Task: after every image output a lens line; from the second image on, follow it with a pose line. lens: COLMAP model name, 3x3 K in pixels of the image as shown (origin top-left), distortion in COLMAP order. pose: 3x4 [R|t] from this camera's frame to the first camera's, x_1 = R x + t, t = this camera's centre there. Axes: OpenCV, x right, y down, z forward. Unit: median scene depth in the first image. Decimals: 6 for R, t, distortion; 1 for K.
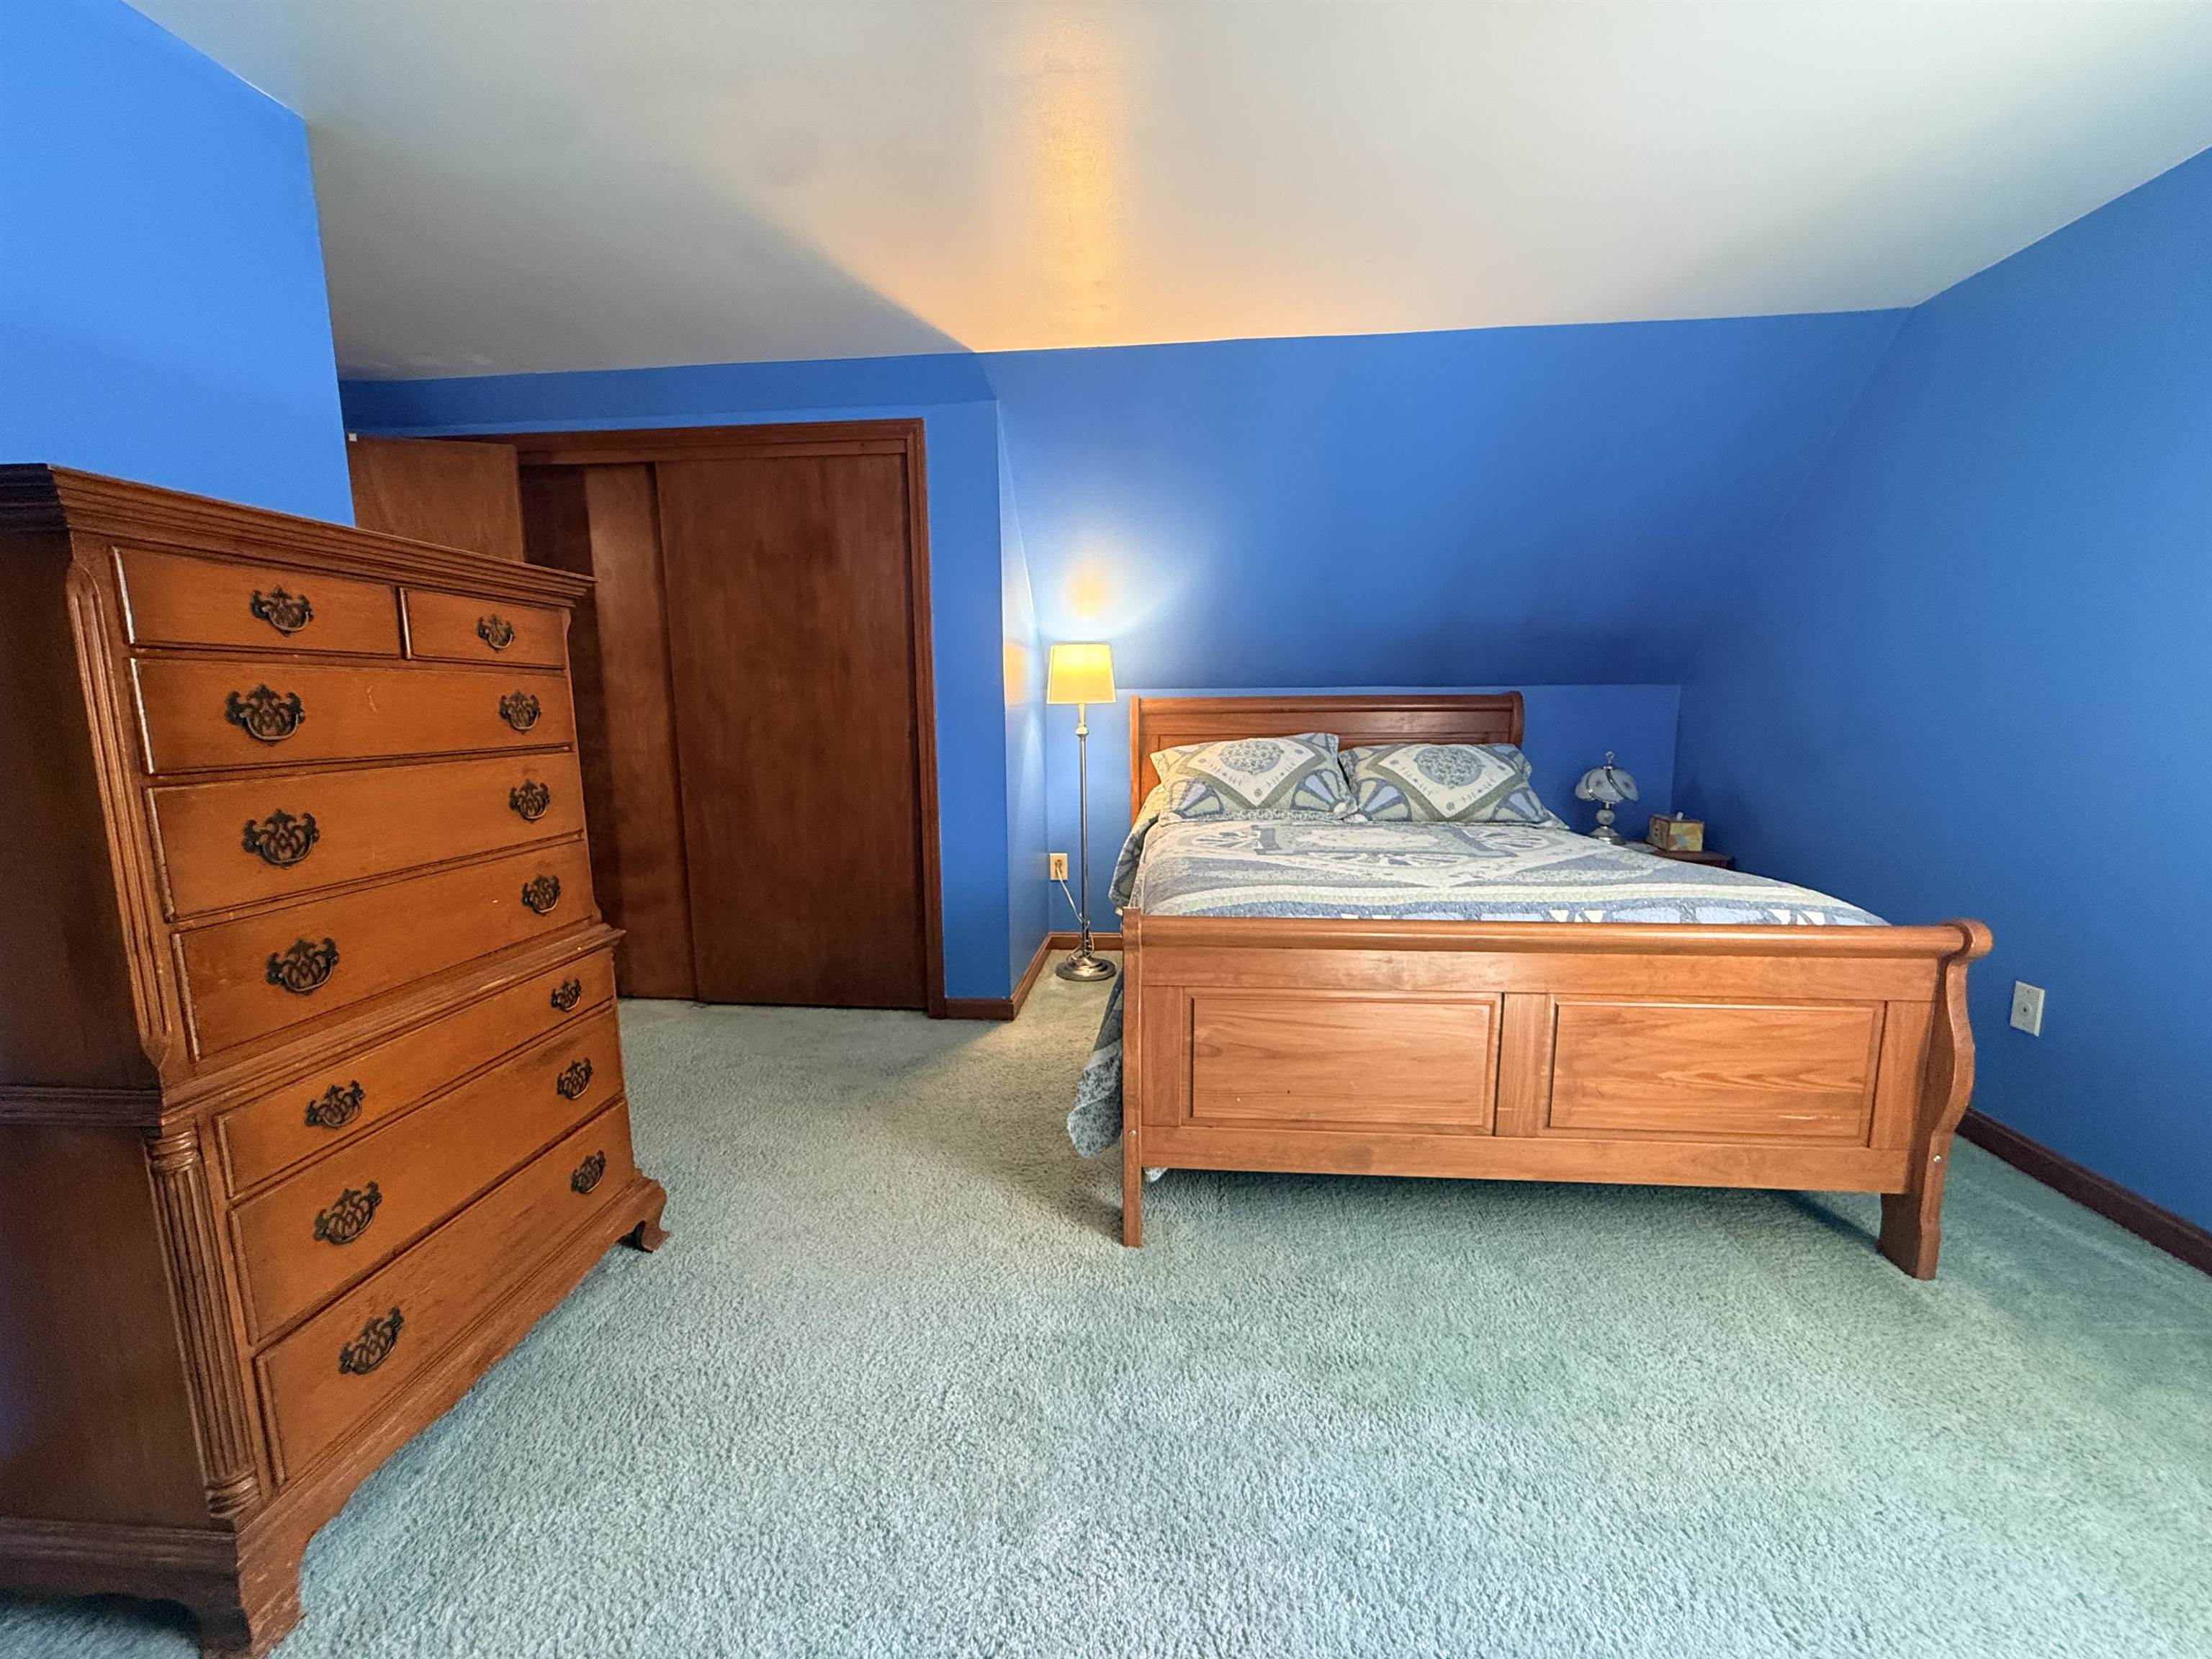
lens RADIAL K [[880.8, 0, 1102.2], [0, 880.8, 829.6], [0, 0, 1]] dist [-0.000389, -0.000656]
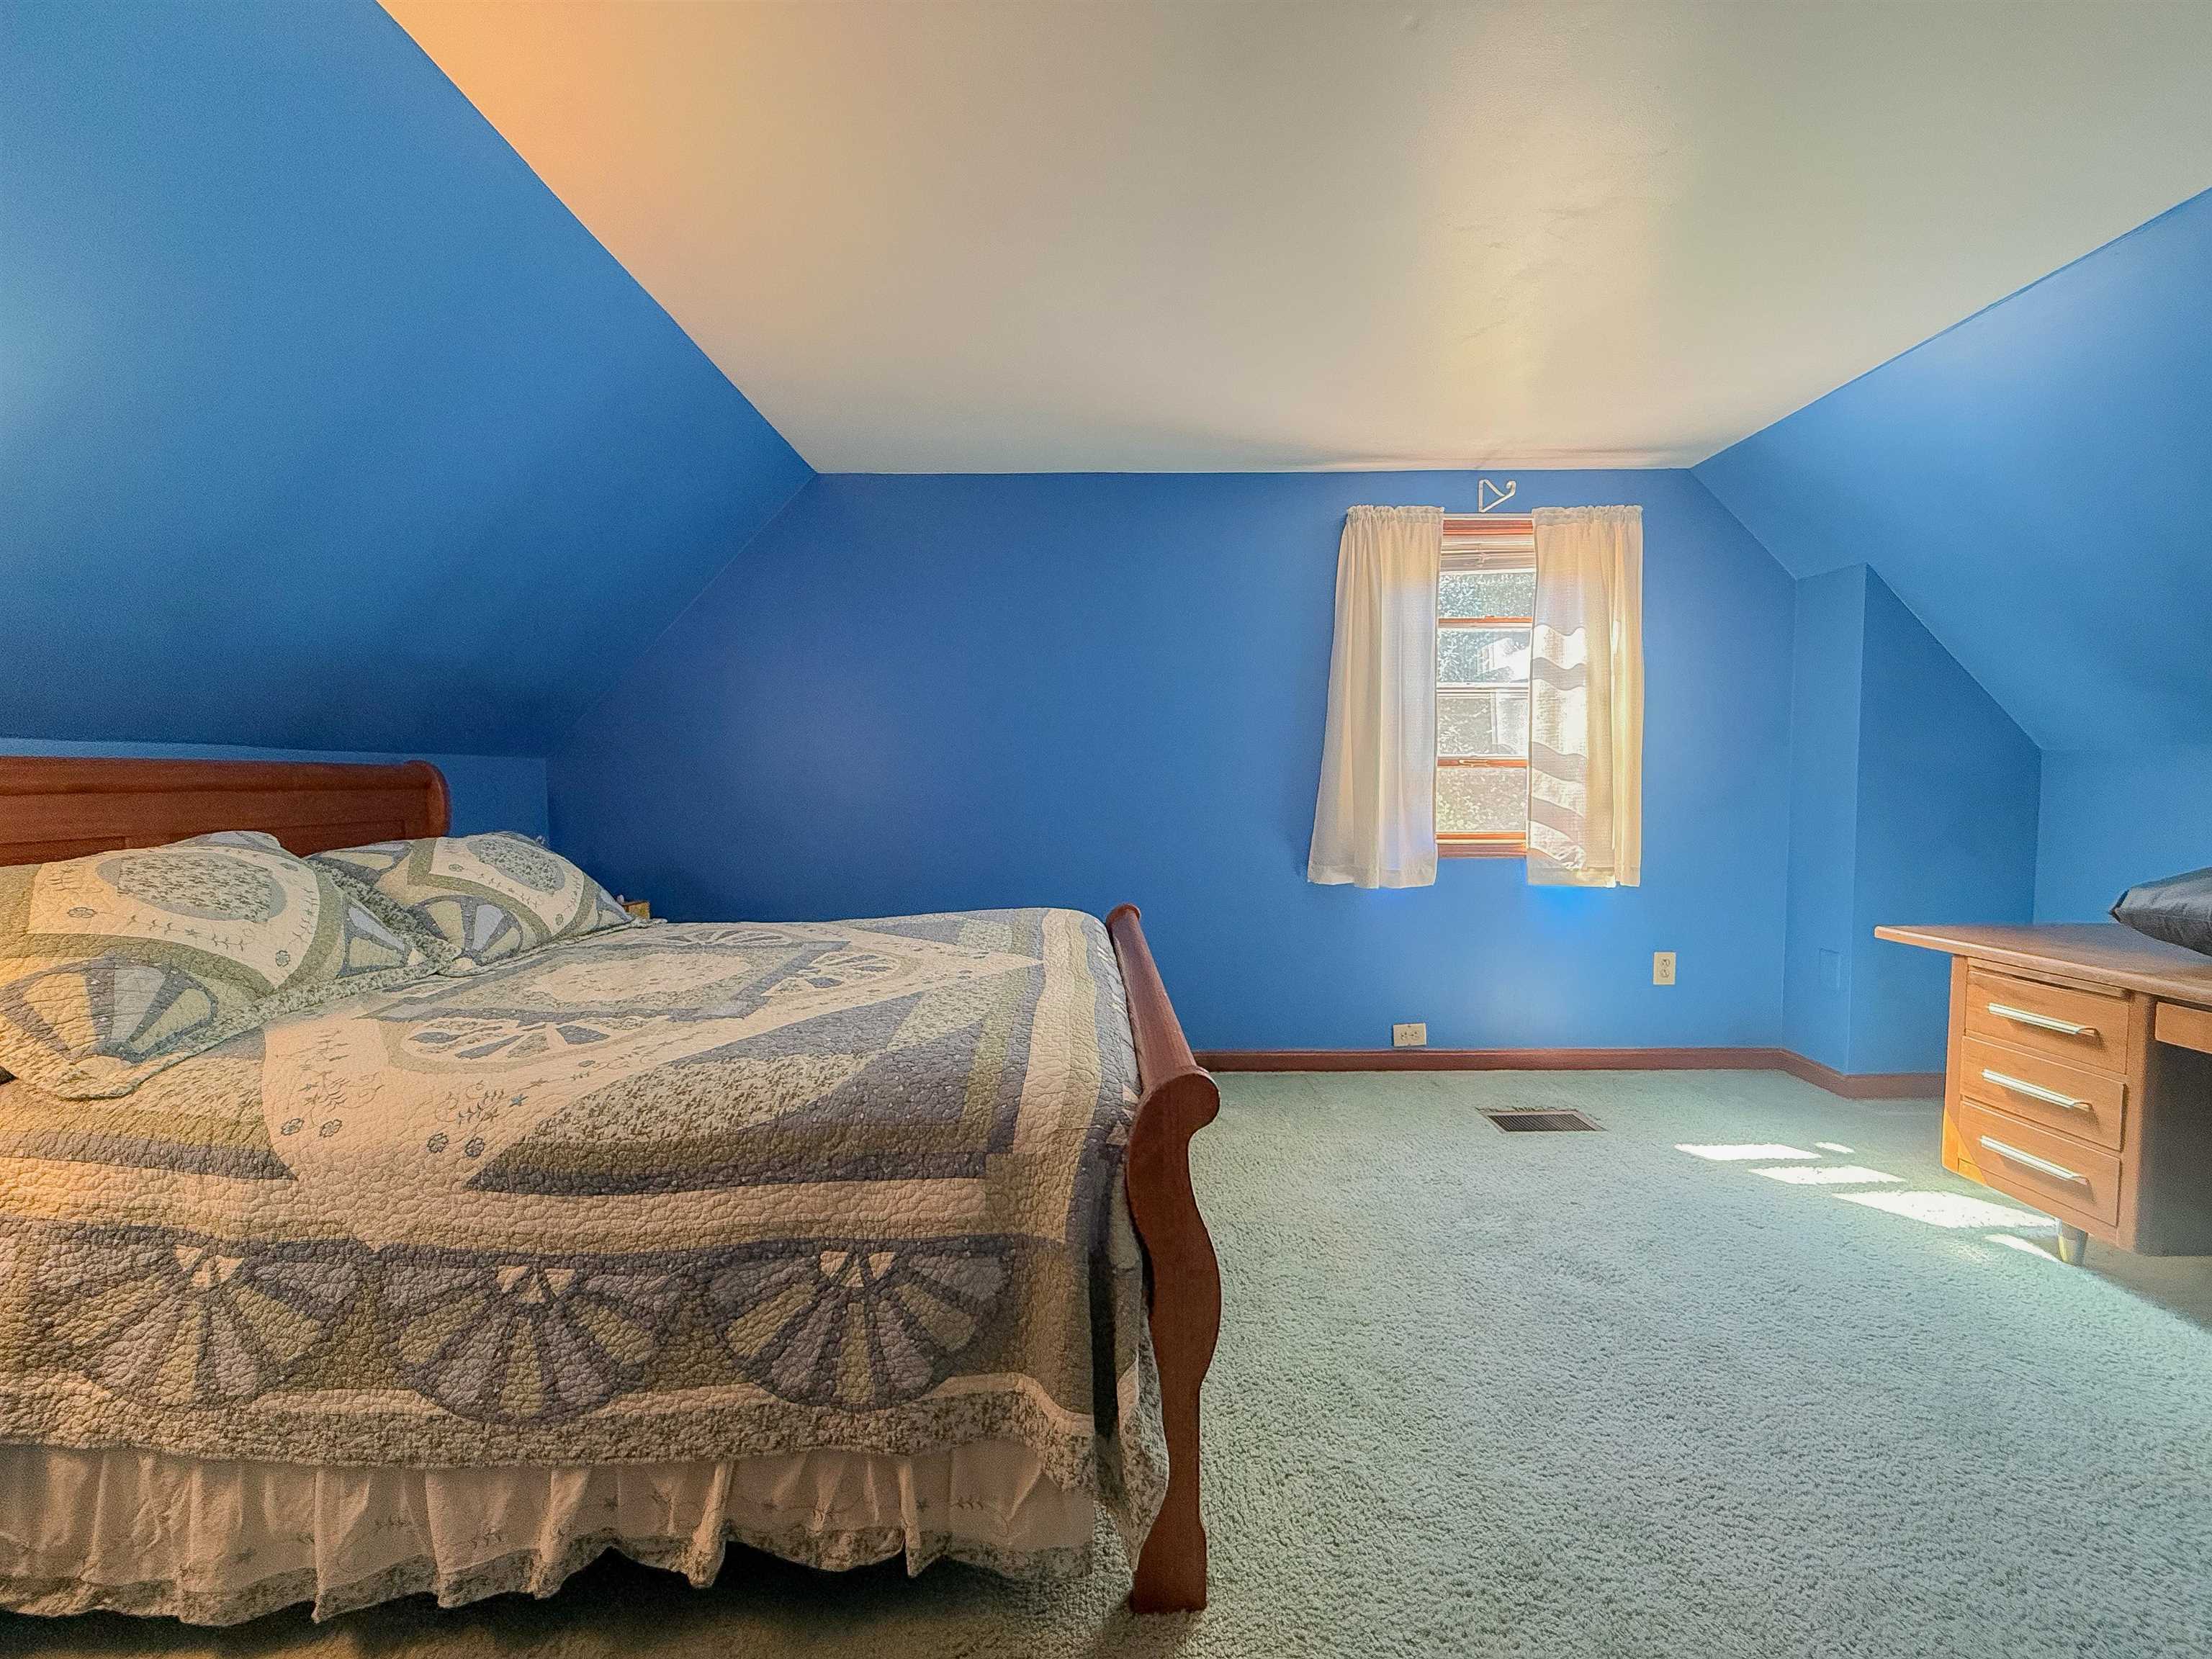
lens RADIAL K [[880.8, 0, 1102.2], [0, 880.8, 829.6], [0, 0, 1]] dist [-0.000389, -0.000656]
pose [[-0.098539, -0.049075, 0.993922, -0.347972], [0.148059, 0.986944, 0.063409, -0.079201], [-0.984057, 0.153407, -0.089986, 0.638047]]
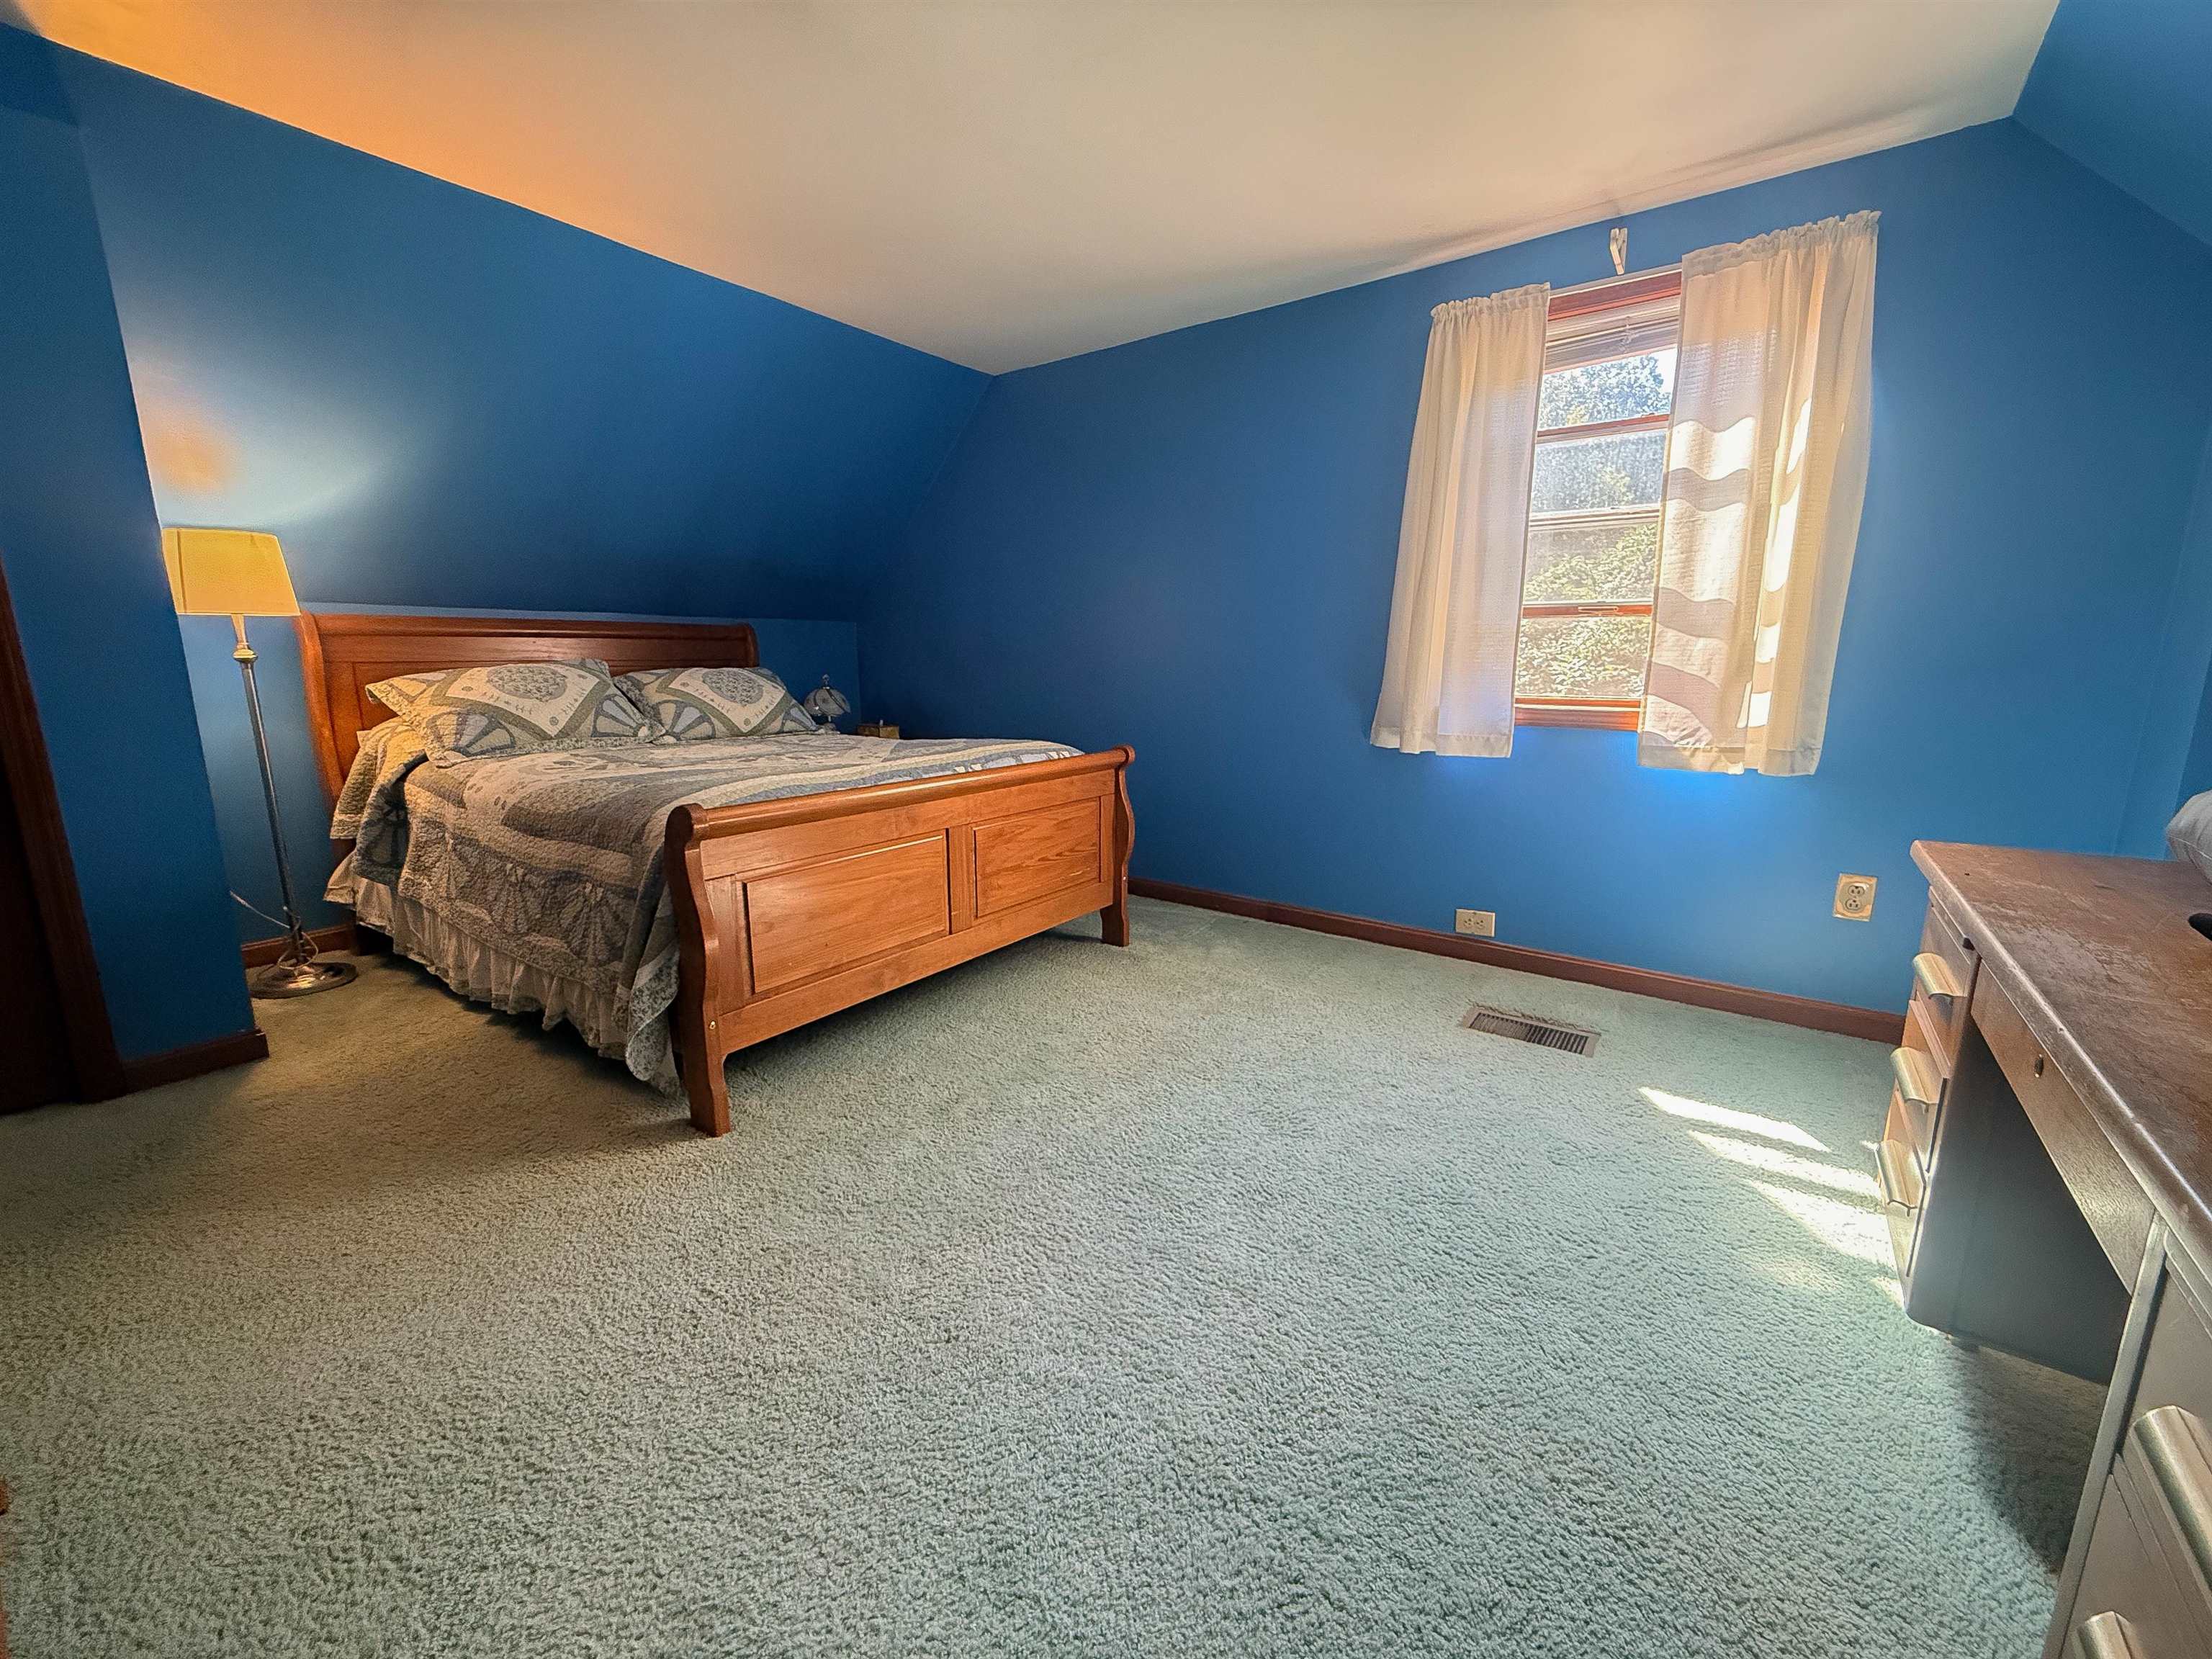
lens RADIAL K [[880.8, 0, 1102.2], [0, 880.8, 829.6], [0, 0, 1]] dist [-0.000389, -0.000656]
pose [[0.517261, -0.158980, 0.840932, -0.335000], [0.117465, 0.986484, 0.114244, 0.033697], [-0.847728, 0.039686, 0.528944, 0.038516]]
